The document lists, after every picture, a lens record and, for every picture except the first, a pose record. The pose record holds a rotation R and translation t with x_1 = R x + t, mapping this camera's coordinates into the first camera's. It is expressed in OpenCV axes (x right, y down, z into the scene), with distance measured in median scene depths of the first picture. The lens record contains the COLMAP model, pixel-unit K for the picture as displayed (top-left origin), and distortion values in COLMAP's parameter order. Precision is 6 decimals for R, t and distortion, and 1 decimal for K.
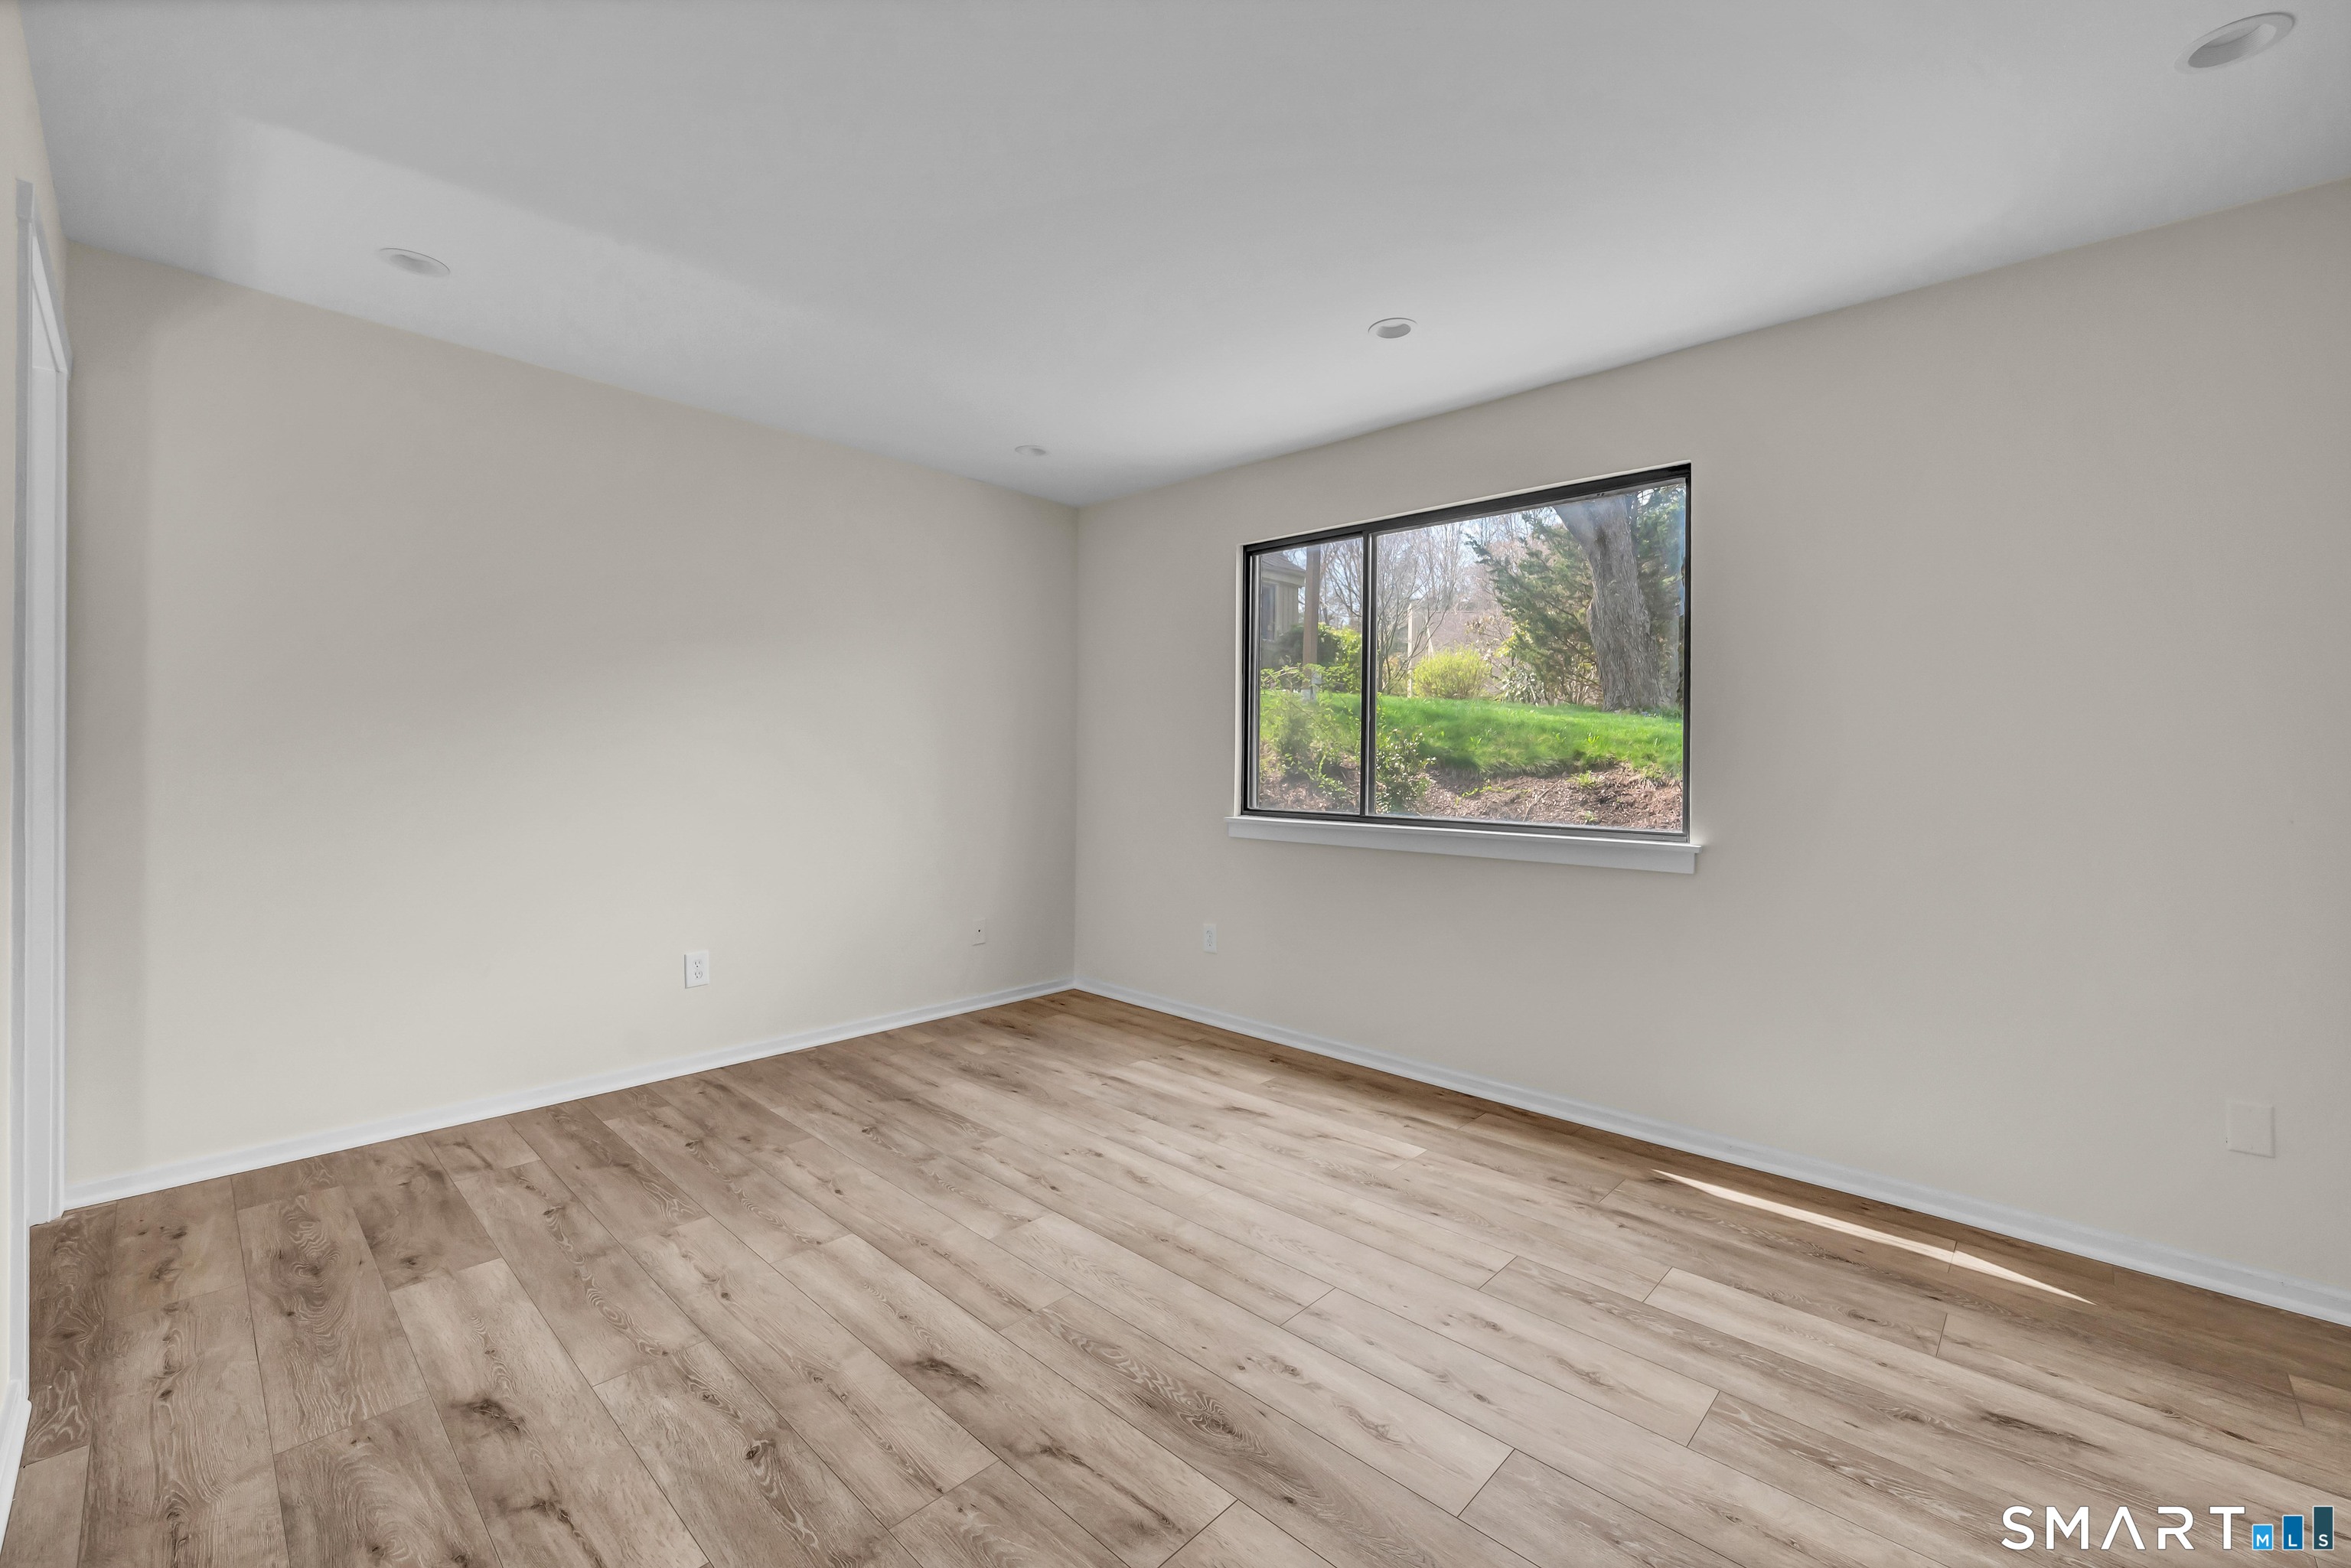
lens RADIAL K [[971.7, 0, 1172.4], [0, 971.7, 764.7], [0, 0, 1]] dist [-0.000239, -0.000100]
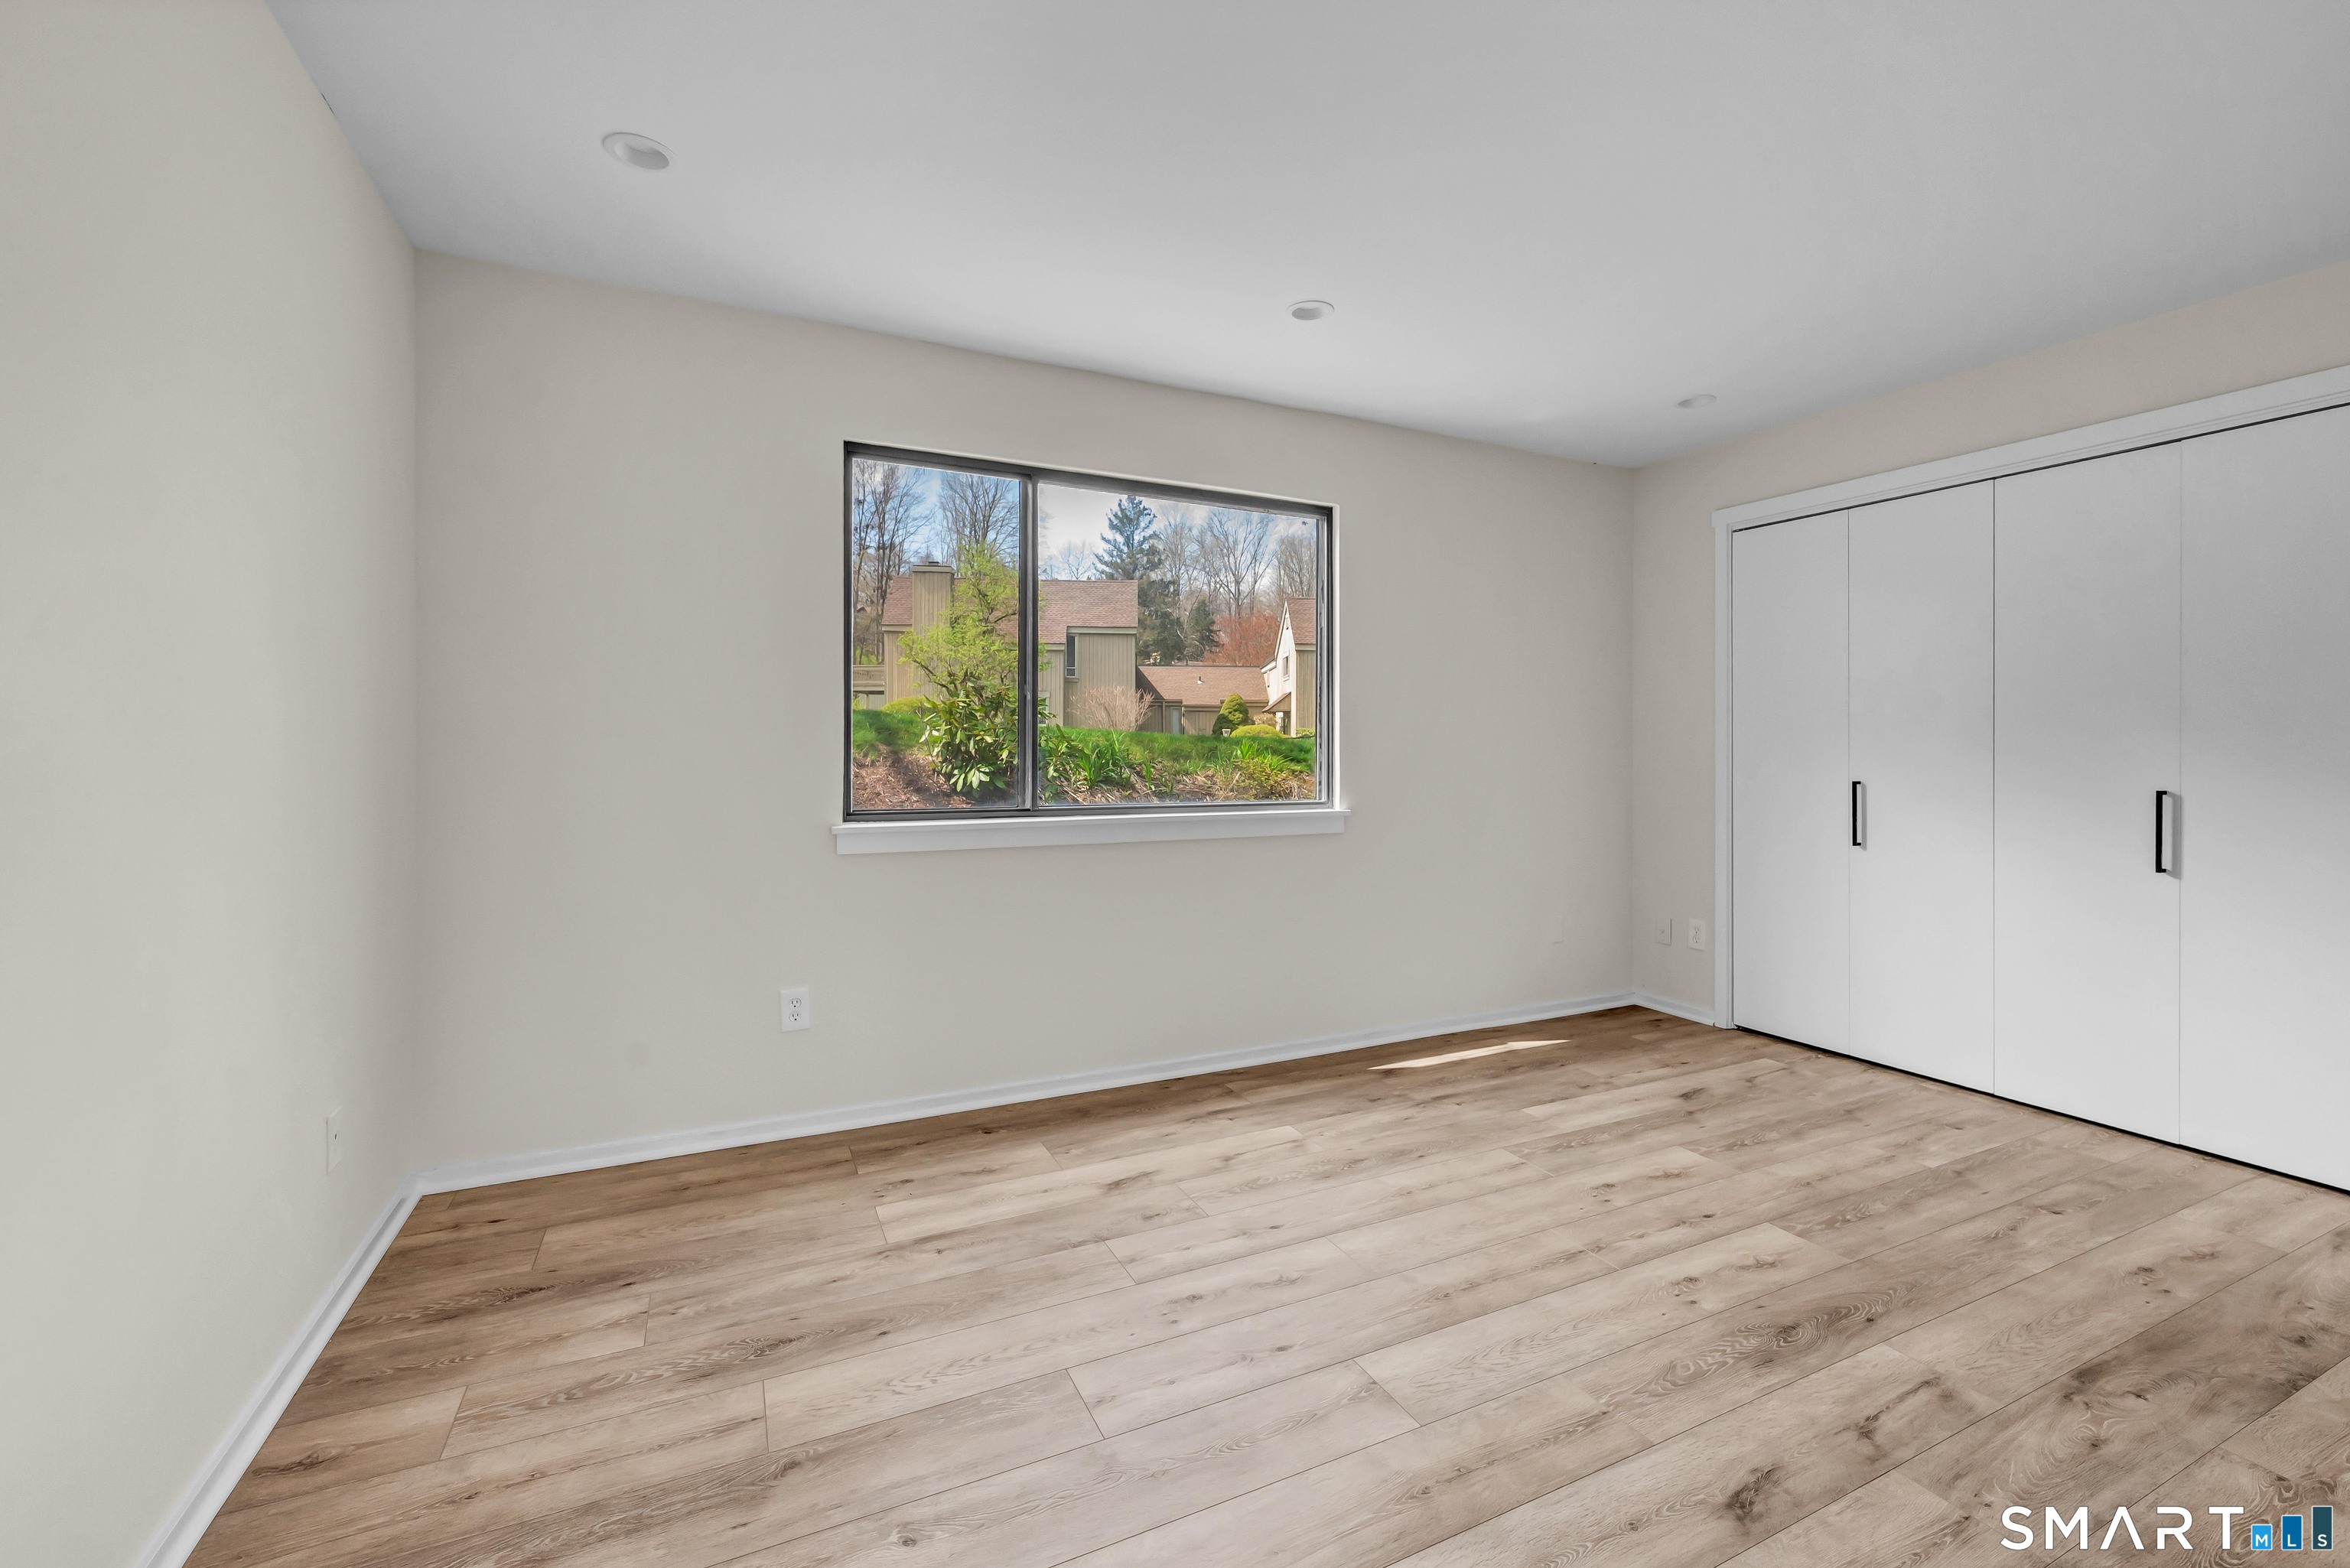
lens RADIAL K [[990.2, 0, 1214.6], [0, 990.2, 738.3], [0, 0, 1]] dist [0.002220, -0.003847]
pose [[0.335216, 0.000548, 0.942141, -0.773441], [0.005702, 0.999980, -0.002611, -0.006265], [-0.942124, 0.006248, 0.335206, 0.758737]]
